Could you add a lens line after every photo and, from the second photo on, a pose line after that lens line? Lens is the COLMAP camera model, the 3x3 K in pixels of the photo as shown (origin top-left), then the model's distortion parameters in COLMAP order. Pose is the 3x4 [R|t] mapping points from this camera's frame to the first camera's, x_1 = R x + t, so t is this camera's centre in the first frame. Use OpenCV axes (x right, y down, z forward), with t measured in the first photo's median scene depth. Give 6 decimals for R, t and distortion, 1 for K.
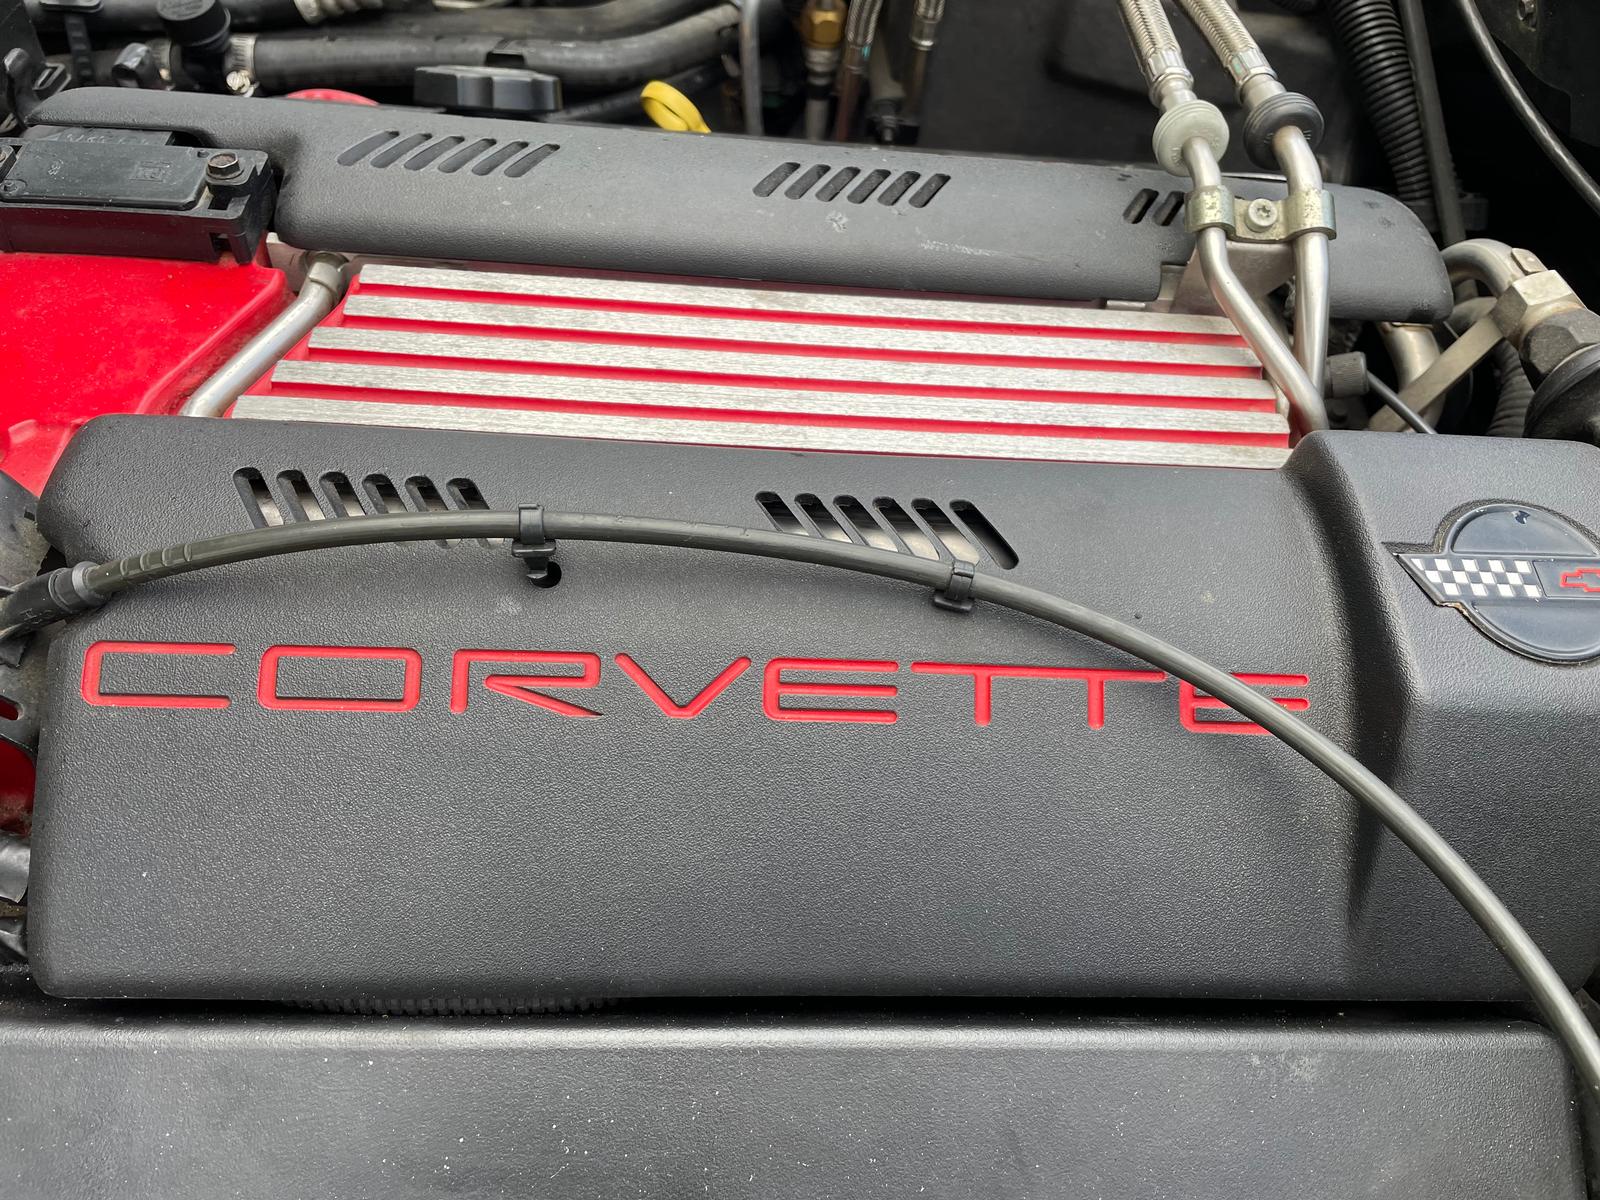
lens RADIAL K [[1216.3, 0, 805.6], [0, 1216.3, 612.6], [0, 0, 1]] dist [0.102042, -0.134885]
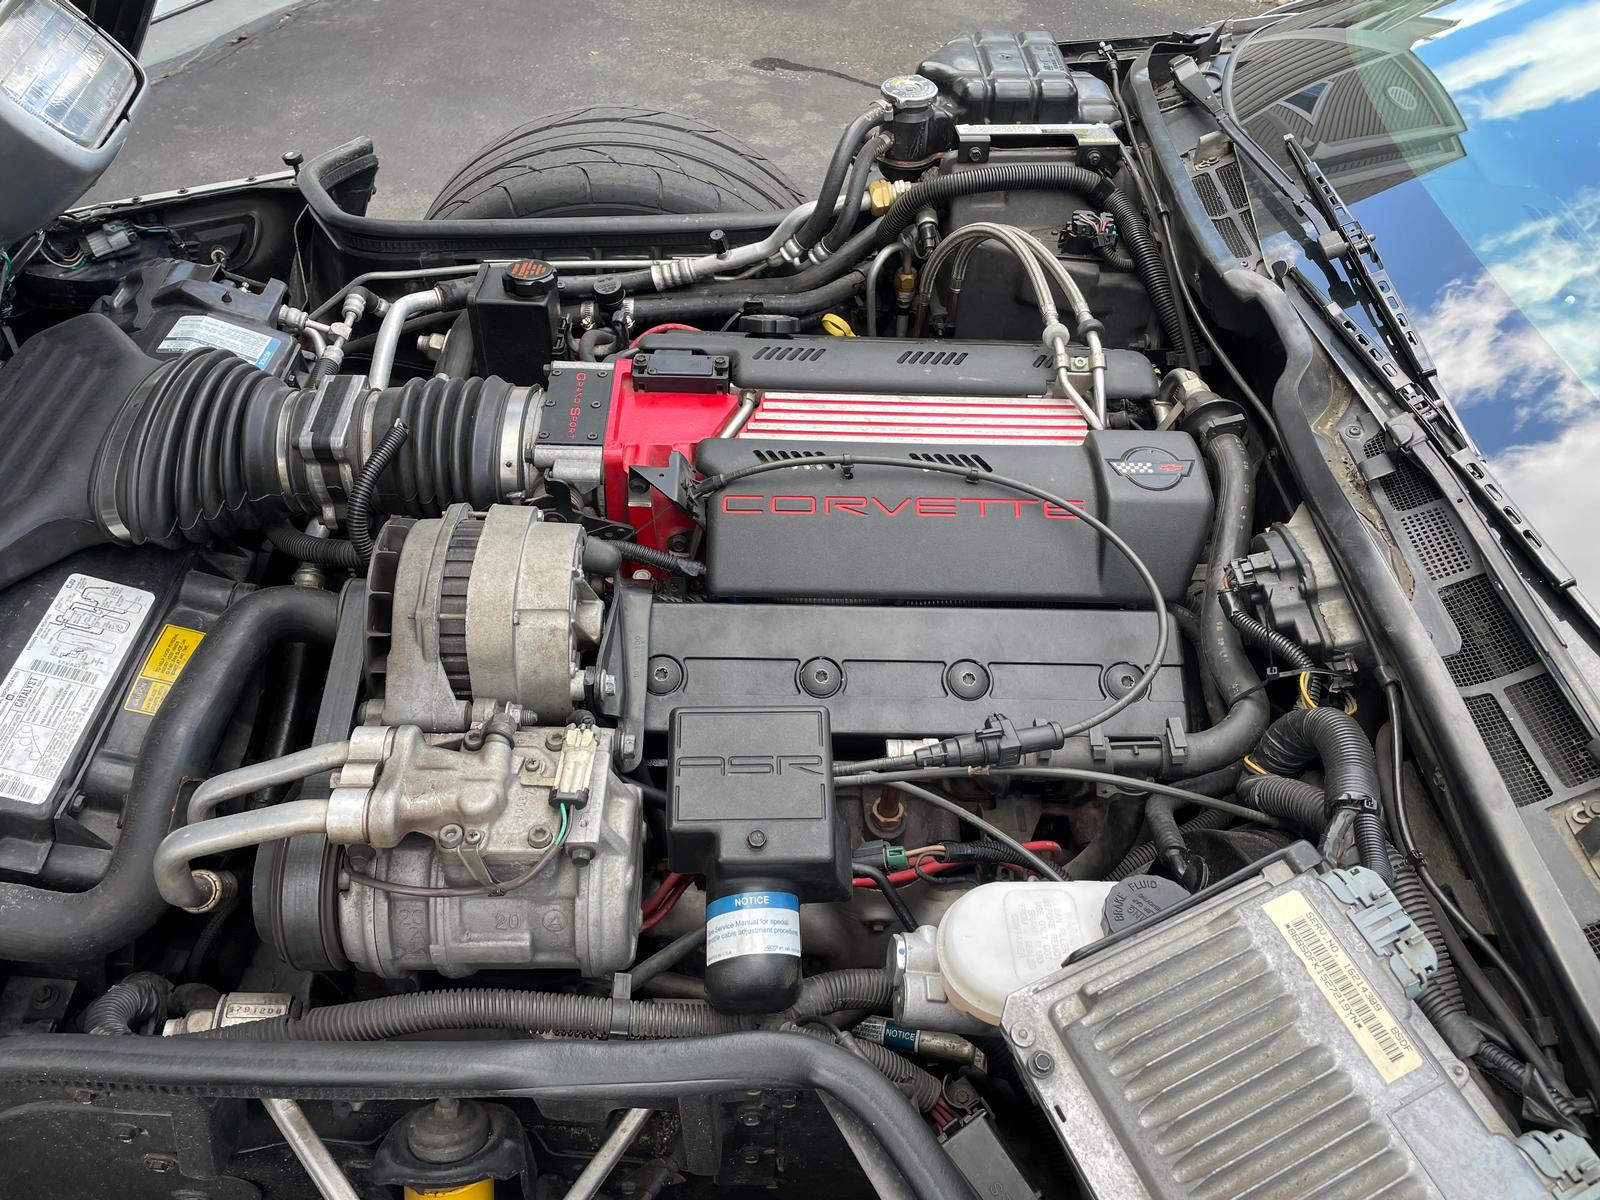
lens RADIAL K [[1216.3, 0, 805.6], [0, 1216.3, 612.6], [0, 0, 1]] dist [0.102042, -0.134885]
pose [[0.998739, -0.031013, -0.039482, -0.160762], [0.025879, 0.991882, -0.124500, 0.571968], [0.043023, 0.123321, 0.991434, -1.718600]]
